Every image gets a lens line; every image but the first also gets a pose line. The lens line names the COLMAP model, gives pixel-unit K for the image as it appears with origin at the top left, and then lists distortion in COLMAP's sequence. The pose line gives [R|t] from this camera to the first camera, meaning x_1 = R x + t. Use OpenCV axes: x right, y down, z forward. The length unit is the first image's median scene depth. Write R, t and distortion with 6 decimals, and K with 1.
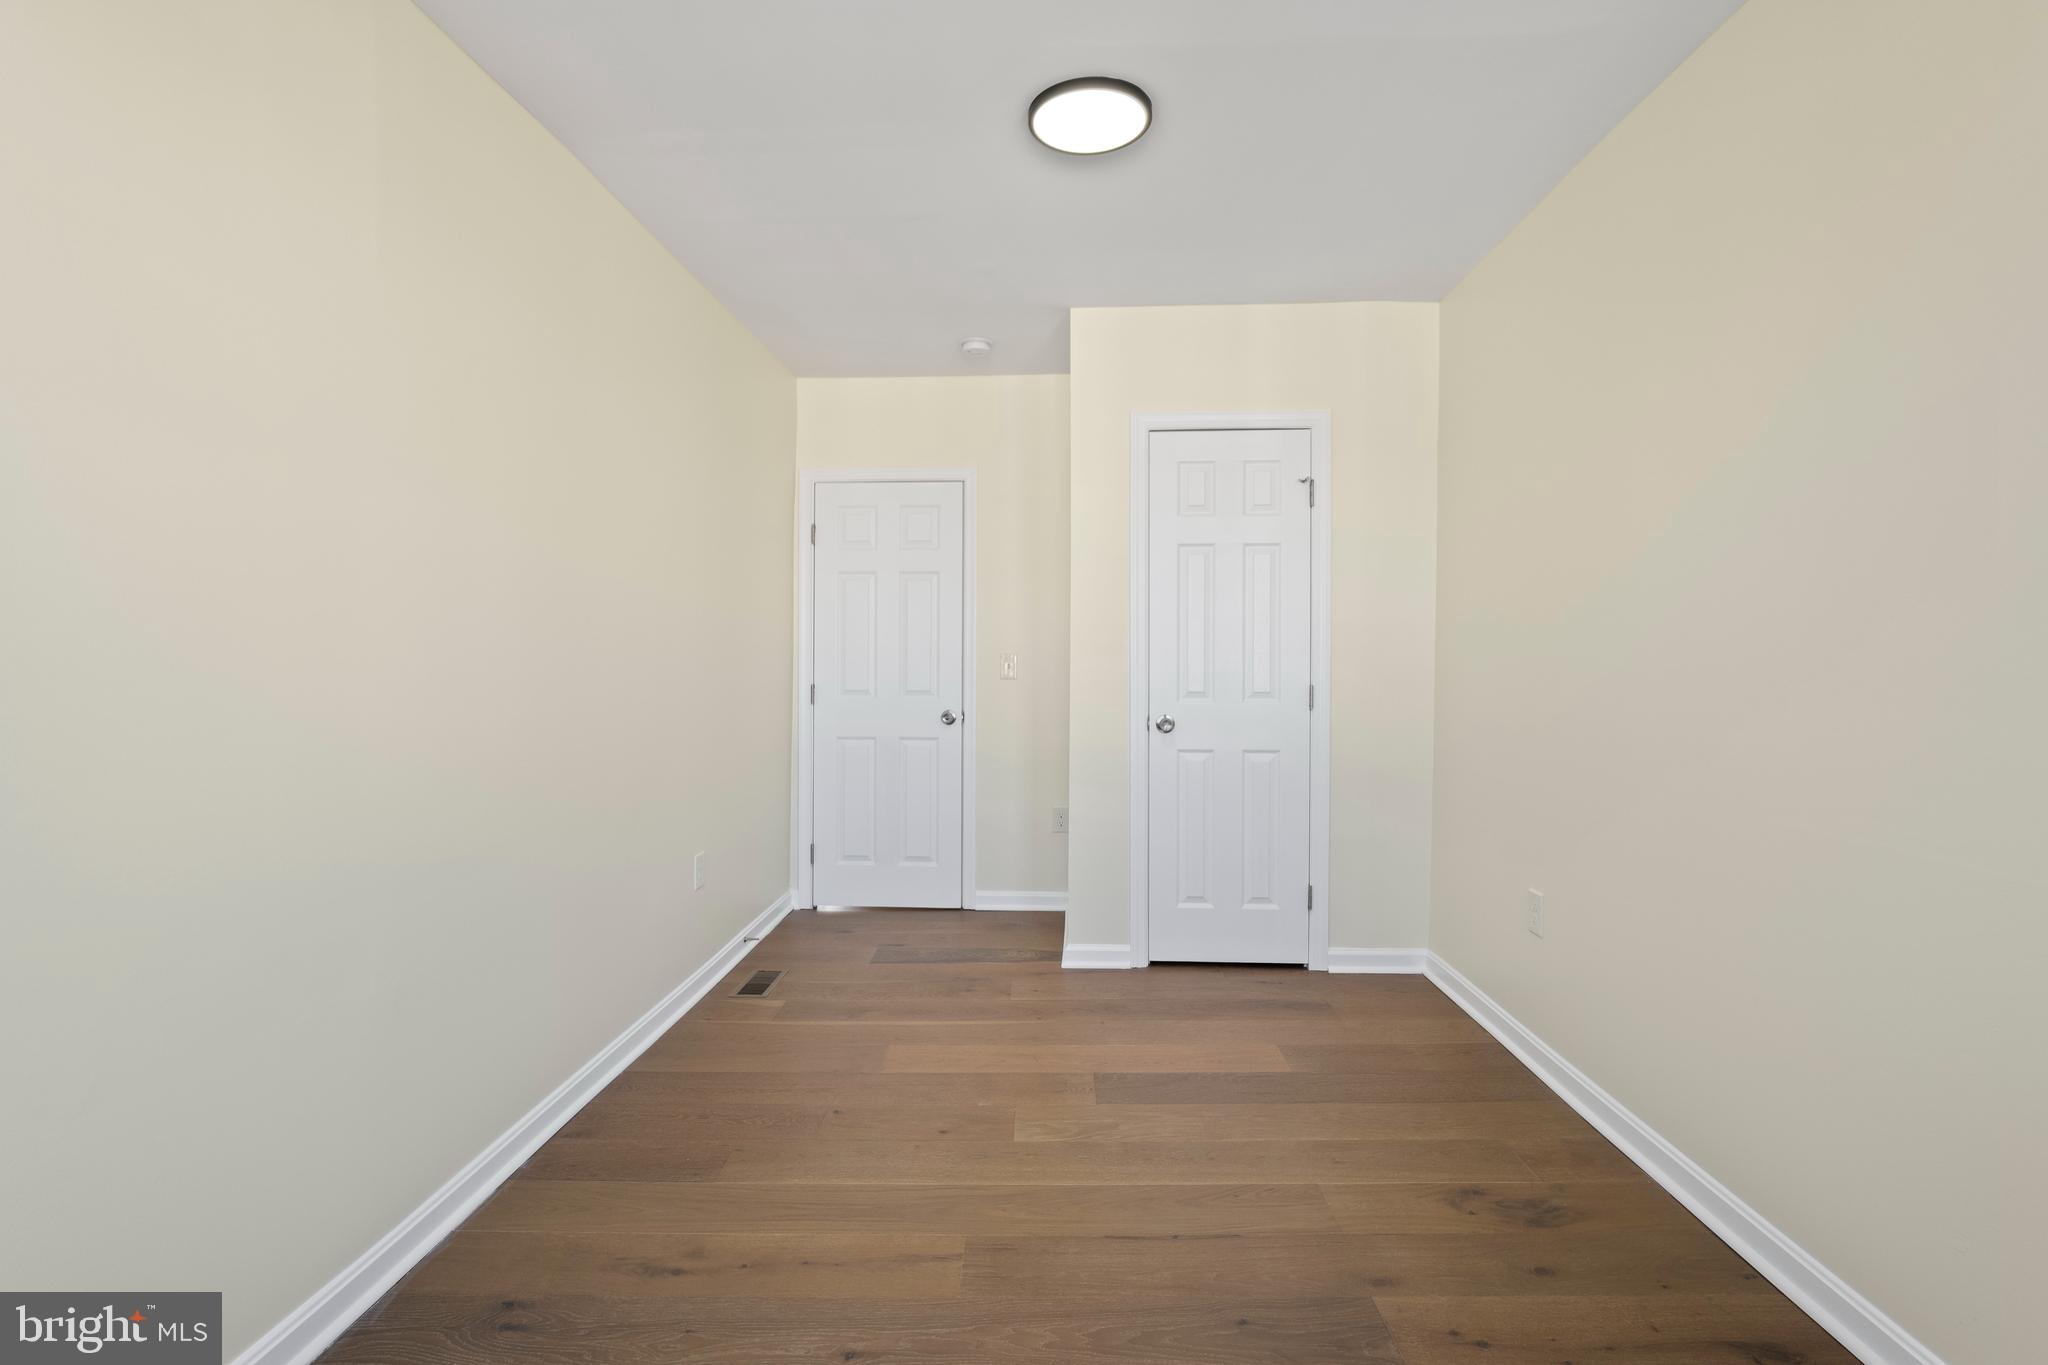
lens RADIAL K [[951.3, 0, 1015.4], [0, 951.3, 620.6], [0, 0, 1]] dist [-0.017690, 0.016739]
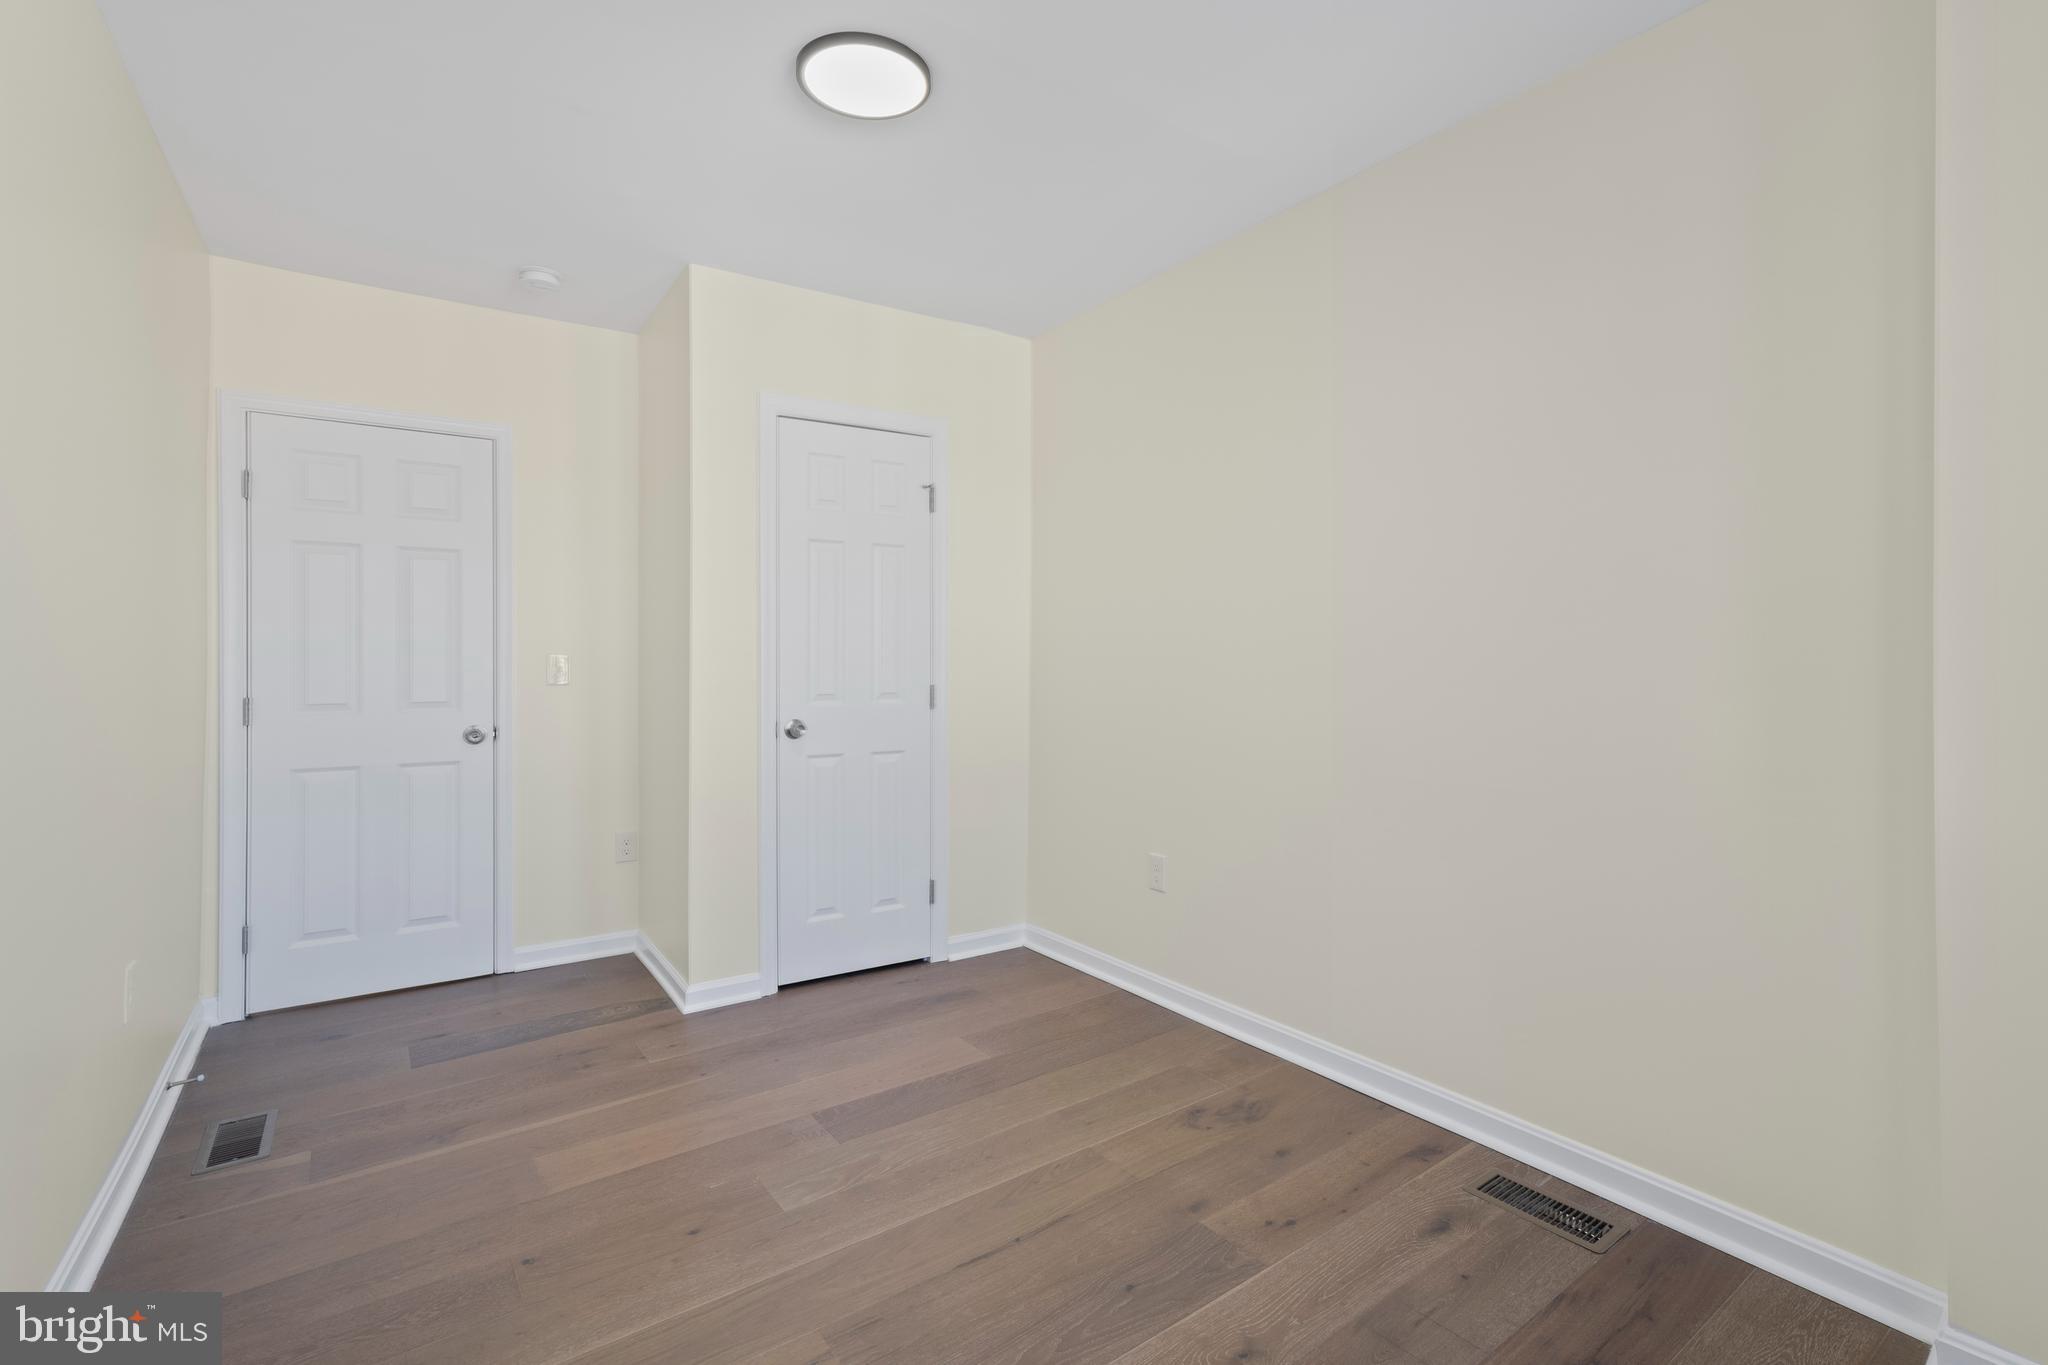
lens RADIAL K [[967.5, 0, 1024.3], [0, 967.5, 614.5], [0, 0, 1]] dist [-0.019406, 0.023004]
pose [[0.791048, 0.026913, 0.611162, -0.283639], [-0.021783, 0.999637, -0.015825, 0.006172], [-0.611366, -0.000794, 0.791348, 0.119803]]
